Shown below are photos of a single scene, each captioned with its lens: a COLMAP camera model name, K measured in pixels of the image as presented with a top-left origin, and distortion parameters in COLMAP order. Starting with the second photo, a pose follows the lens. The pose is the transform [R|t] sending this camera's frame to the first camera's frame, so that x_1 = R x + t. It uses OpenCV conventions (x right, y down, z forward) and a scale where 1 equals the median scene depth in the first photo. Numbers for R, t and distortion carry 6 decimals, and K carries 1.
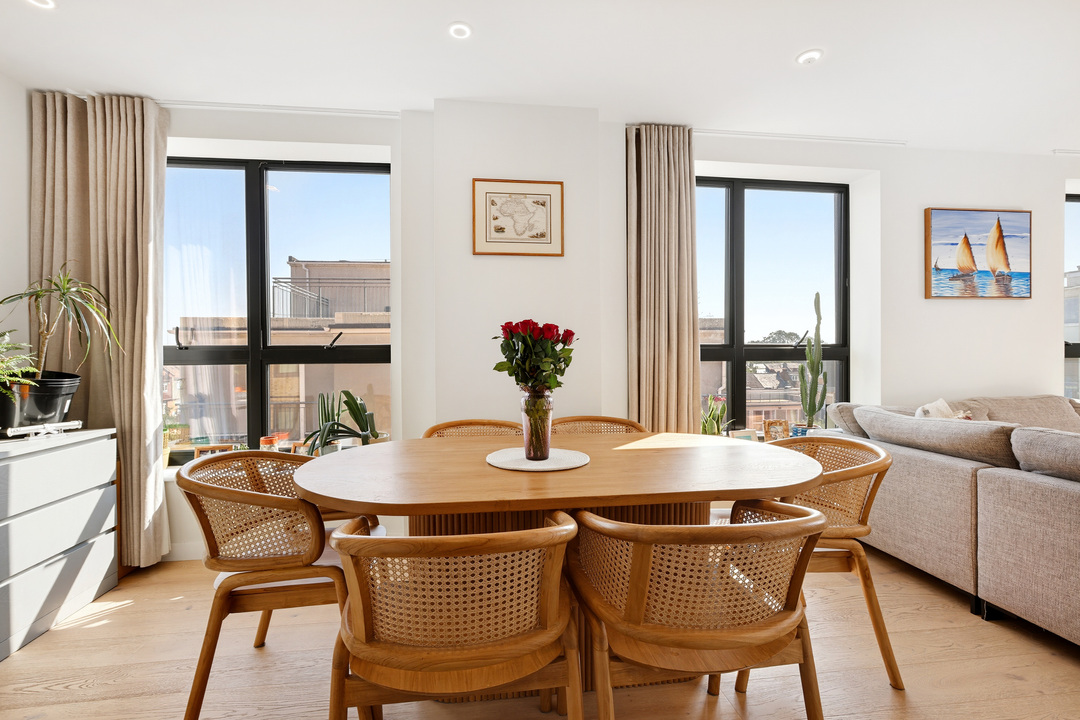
lens RADIAL K [[493.8, 0, 536.3], [0, 493.8, 354.0], [0, 0, 1]] dist [-0.003196, 0.000349]
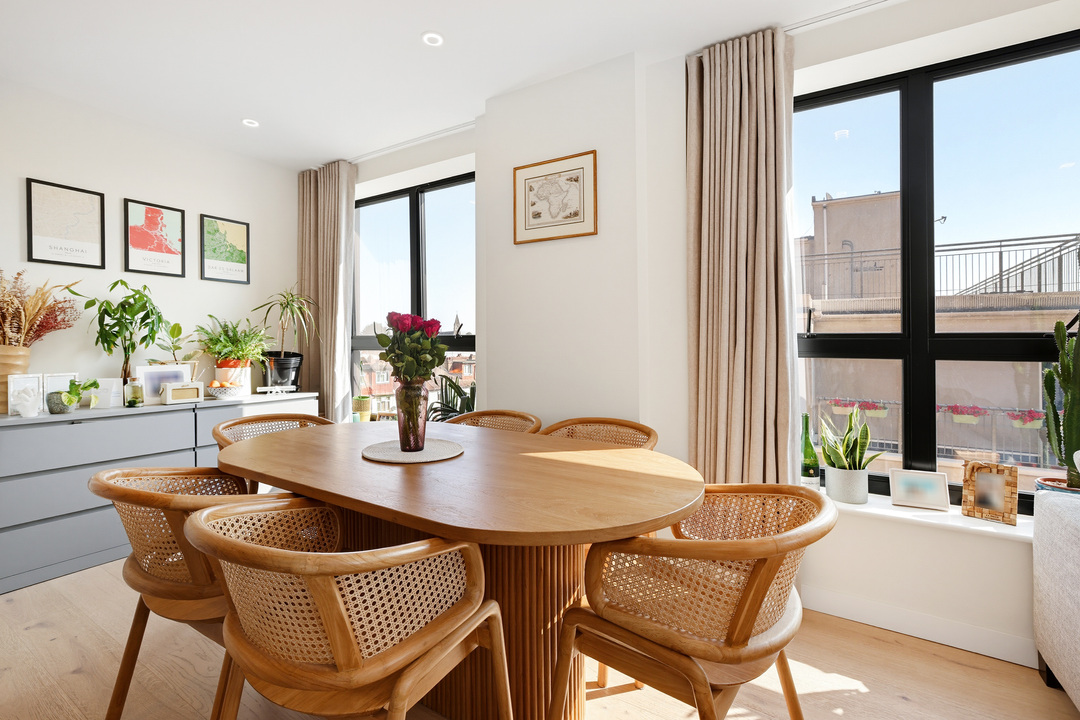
lens RADIAL K [[493.8, 0, 506.5], [0, 493.8, 342.8], [0, 0, 1]] dist [-0.003196, 0.000349]
pose [[0.771836, 0.008713, -0.635761, 0.480266], [-0.014490, 0.999887, -0.003889, 0.000653], [0.635656, 0.012214, 0.771876, 0.218962]]
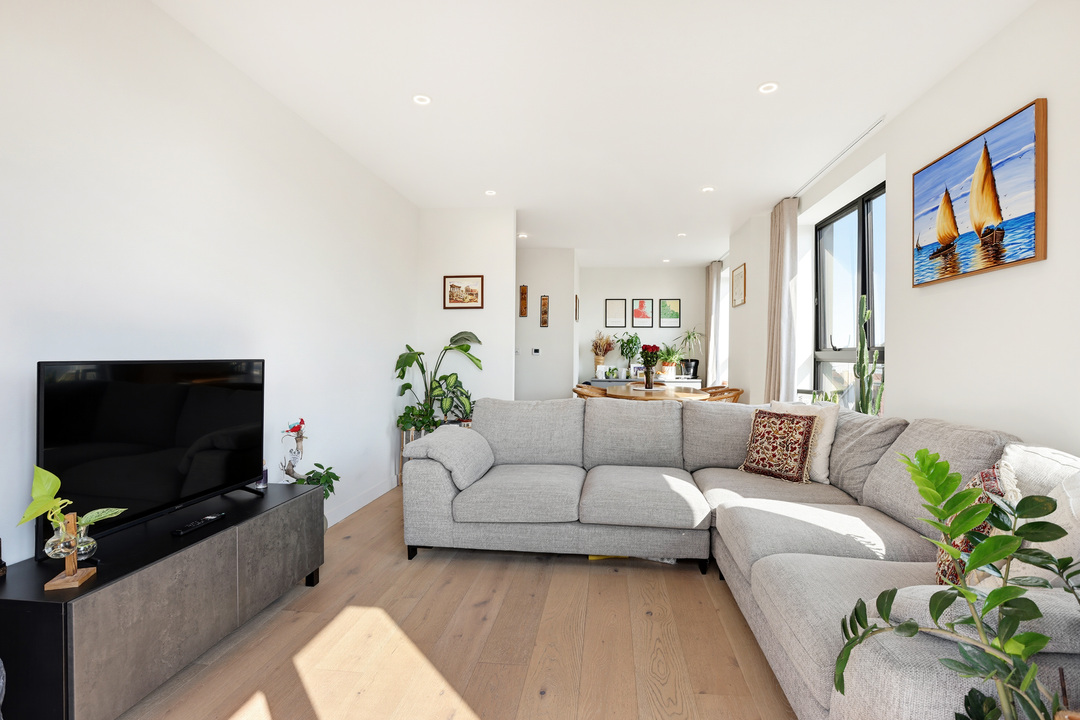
lens RADIAL K [[493.8, 0, 541.7], [0, 493.8, 358.0], [0, 0, 1]] dist [-0.003196, 0.000349]
pose [[-0.249915, 0.008736, -0.968228, 2.145811], [-0.012744, 0.999843, 0.012310, -0.003193], [0.968184, 0.015416, -0.249765, 0.779274]]
